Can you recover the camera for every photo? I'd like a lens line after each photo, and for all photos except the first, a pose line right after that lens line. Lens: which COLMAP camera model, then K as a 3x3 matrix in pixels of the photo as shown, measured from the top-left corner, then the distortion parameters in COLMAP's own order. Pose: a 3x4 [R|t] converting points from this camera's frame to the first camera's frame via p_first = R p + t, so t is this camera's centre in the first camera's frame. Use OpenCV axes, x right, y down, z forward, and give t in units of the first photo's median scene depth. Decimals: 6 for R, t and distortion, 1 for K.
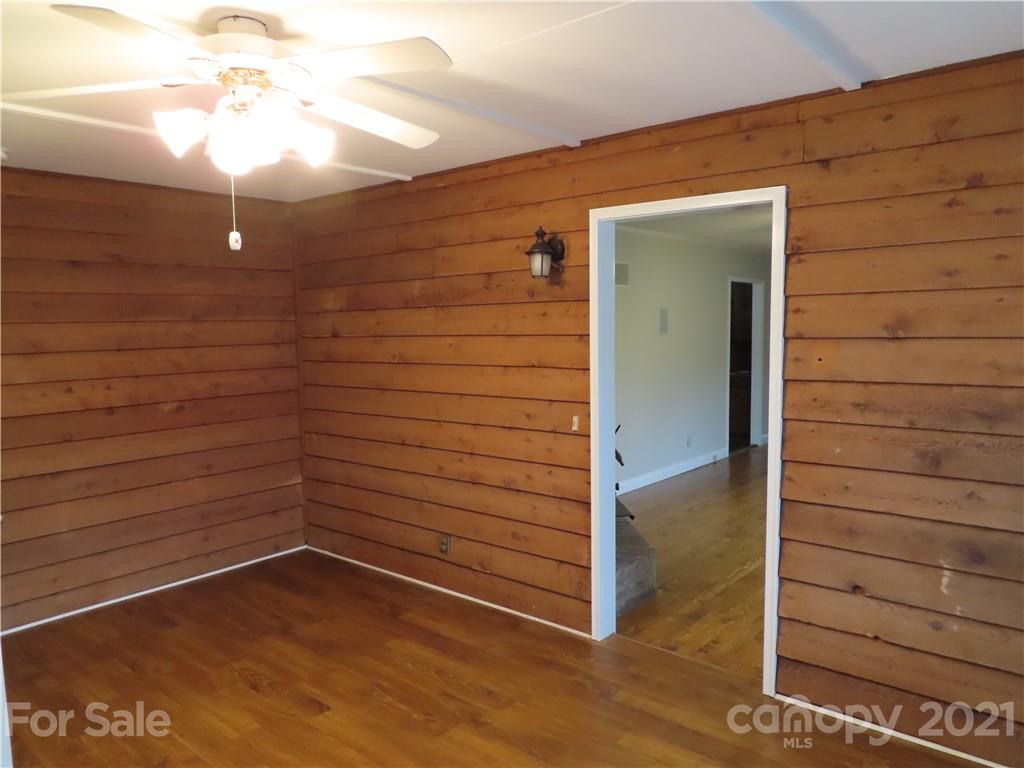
lens RADIAL K [[720.9, 0, 516.6], [0, 720.9, 385.1], [0, 0, 1]] dist [-0.007098, -0.009467]
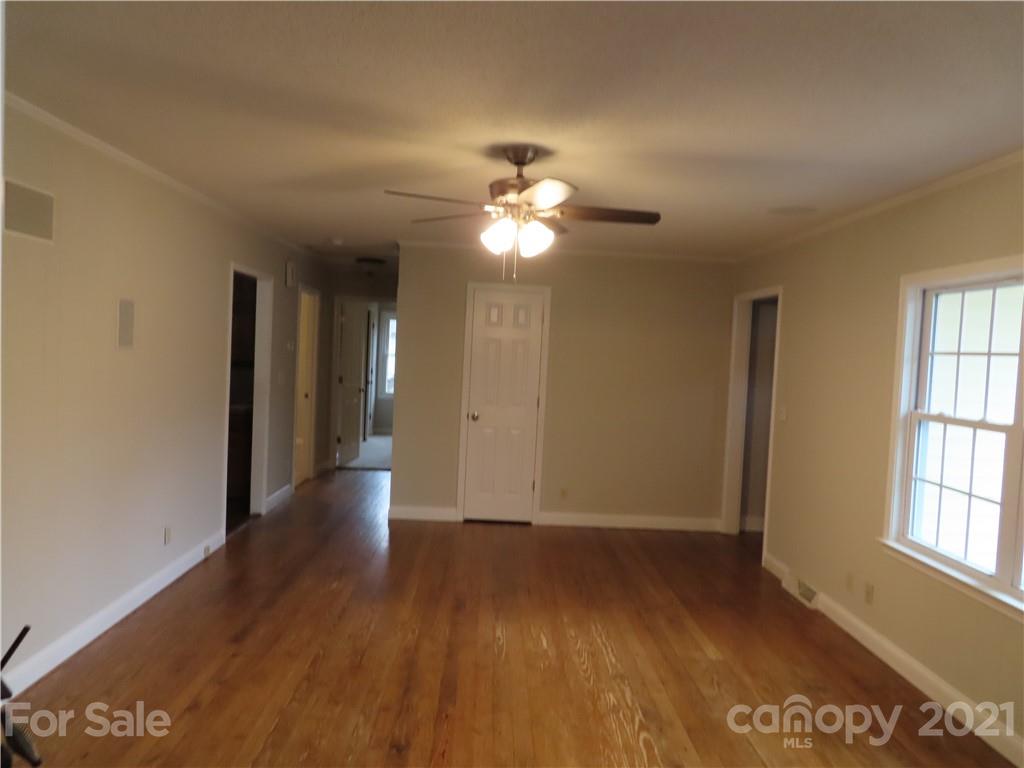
lens RADIAL K [[720.9, 0, 516.6], [0, 720.9, 385.1], [0, 0, 1]] dist [-0.007098, -0.009467]
pose [[0.746394, 0.011936, 0.665398, 0.061324], [0.000859, 0.999821, -0.018897, -0.029888], [-0.665504, 0.014676, 0.746250, 0.360644]]
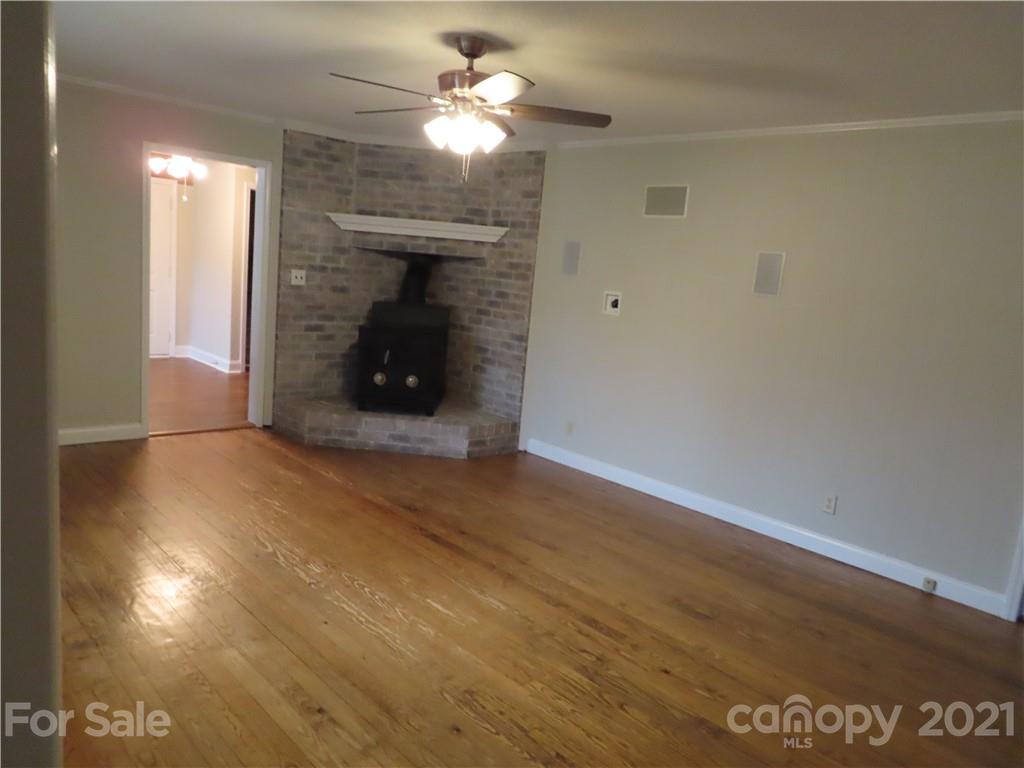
lens RADIAL K [[720.9, 0, 516.6], [0, 720.9, 385.1], [0, 0, 1]] dist [-0.007098, -0.009467]
pose [[-0.108138, 0.166708, -0.980058, 0.736038], [-0.167560, 0.968679, 0.183261, -0.065073], [0.979913, 0.184036, -0.076818, 0.745322]]
